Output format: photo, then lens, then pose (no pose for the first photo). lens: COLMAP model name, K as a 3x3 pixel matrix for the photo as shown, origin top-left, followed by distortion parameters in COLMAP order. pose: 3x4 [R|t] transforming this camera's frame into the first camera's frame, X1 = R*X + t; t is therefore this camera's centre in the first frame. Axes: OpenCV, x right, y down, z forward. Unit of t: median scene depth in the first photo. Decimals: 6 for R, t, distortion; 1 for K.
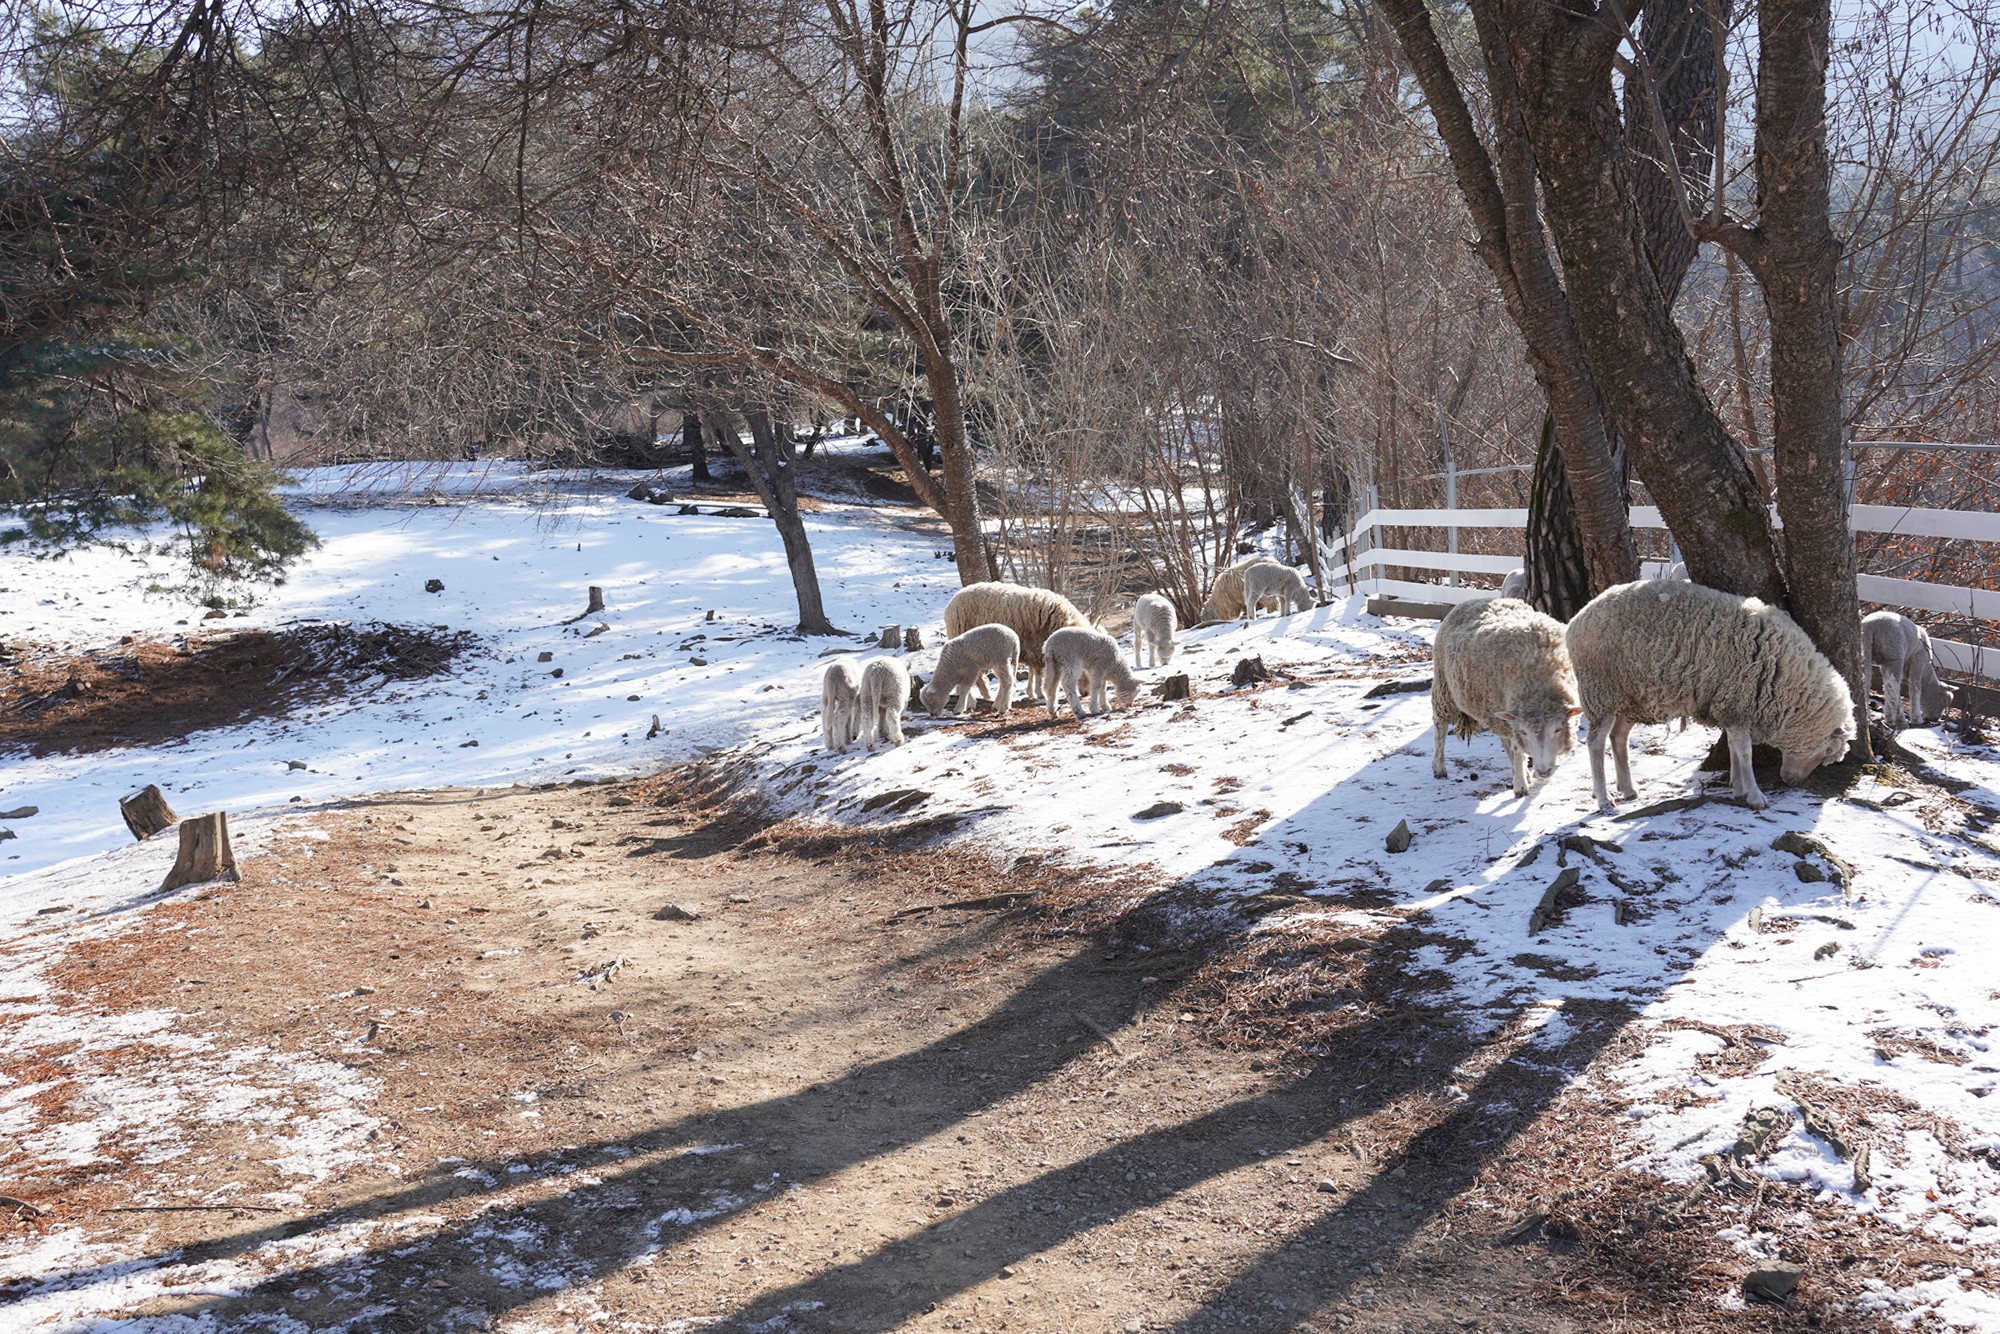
lens RADIAL K [[1994.0, 0, 998.0], [0, 1994.0, 665.1], [0, 0, 1]] dist [0.005403, 0.000000]
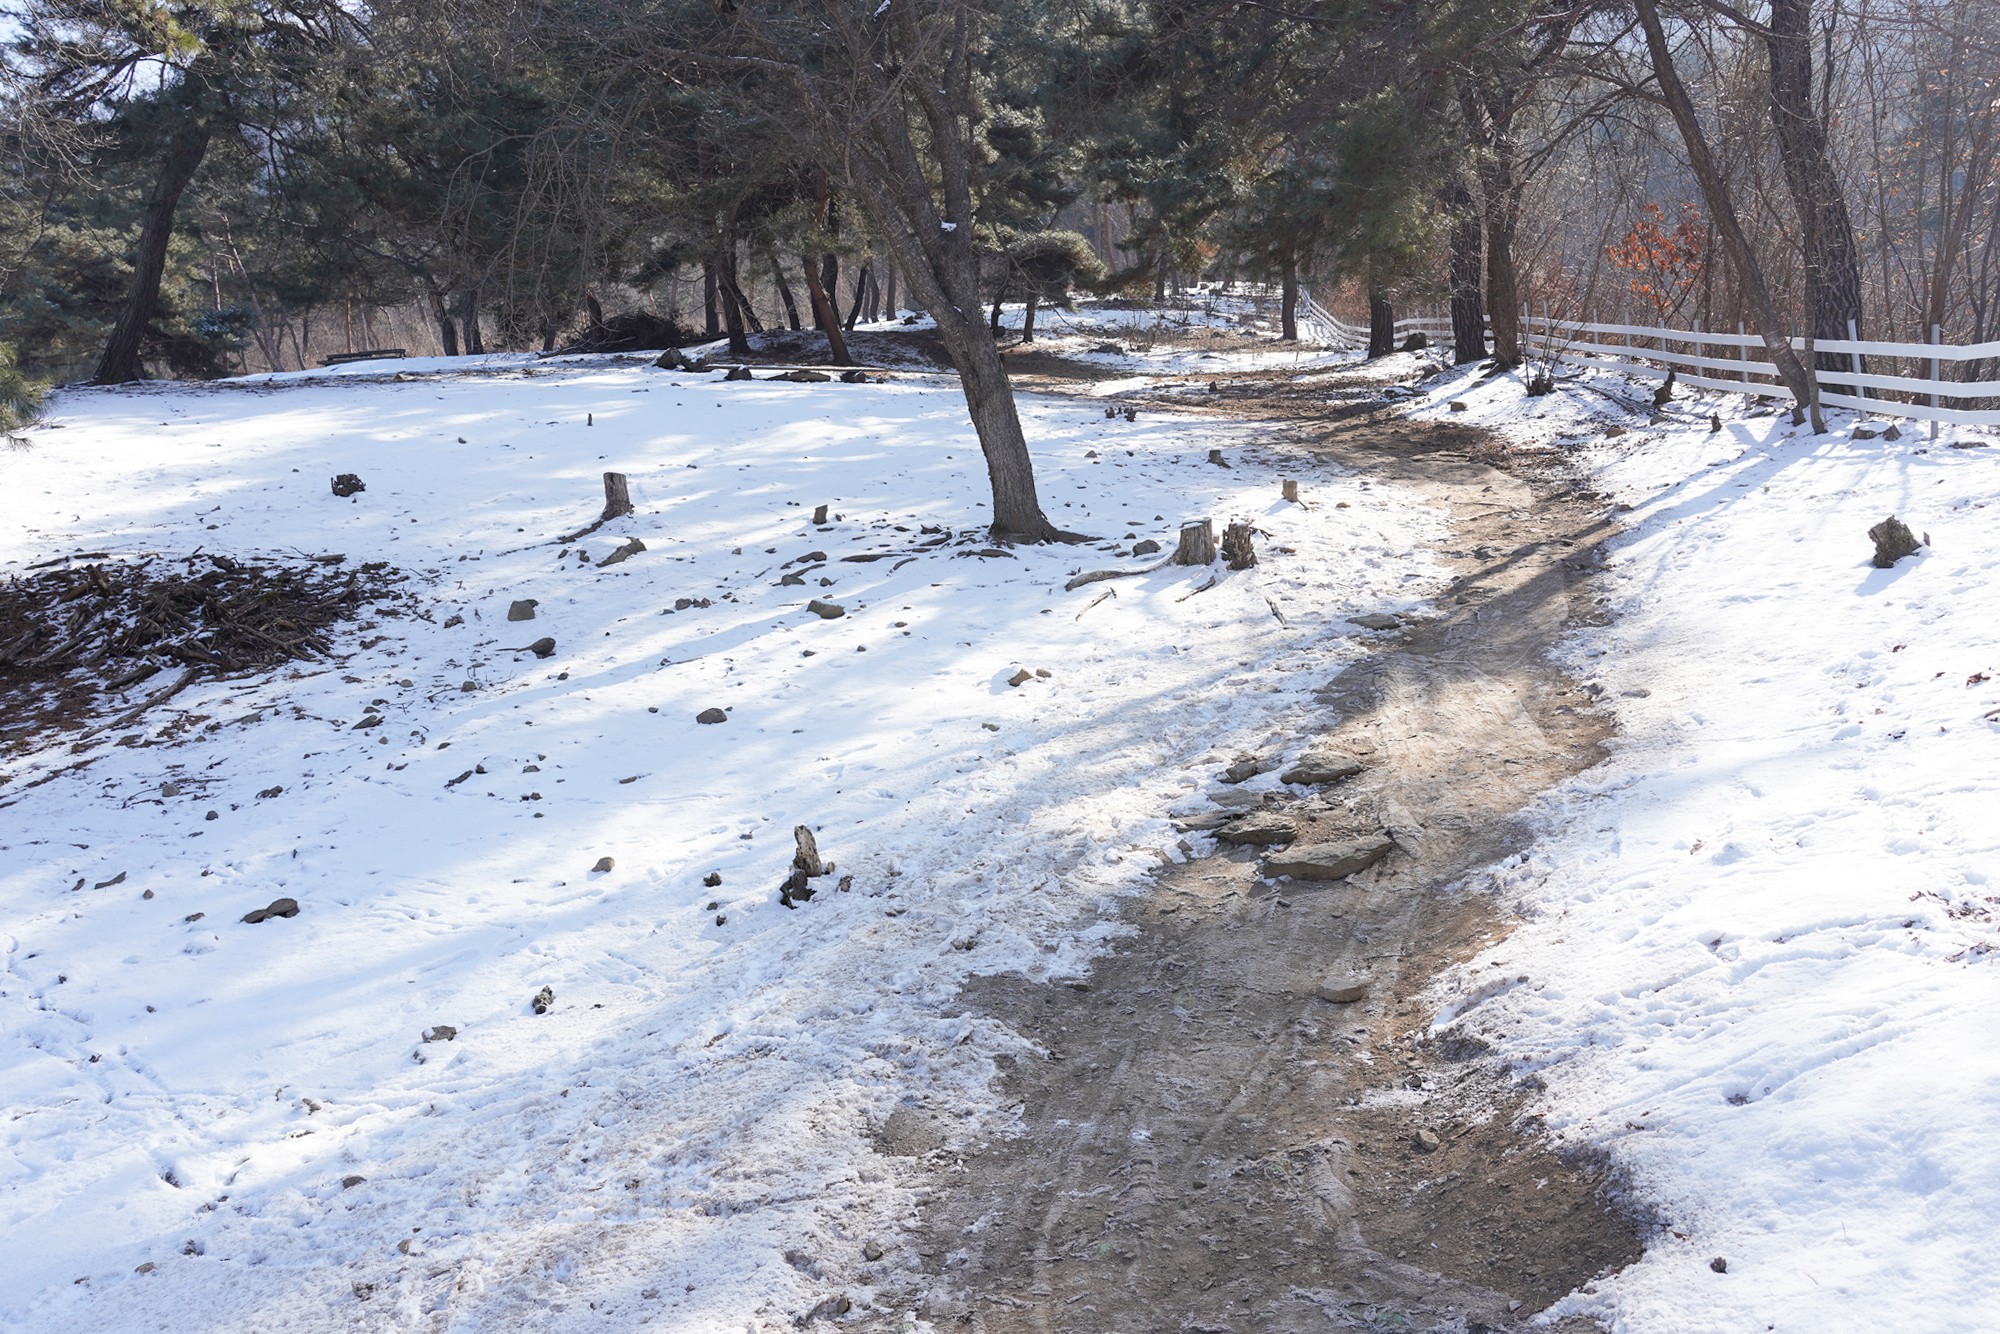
lens RADIAL K [[1677.6, 0, 1002.8], [0, 1677.6, 666.2], [0, 0, 1]] dist [-0.014683, 0.006760]
pose [[0.998919, -0.043775, 0.015610, -0.109576], [0.042515, 0.996387, 0.073517, -0.015954], [-0.018772, -0.072774, 0.997172, 0.559957]]
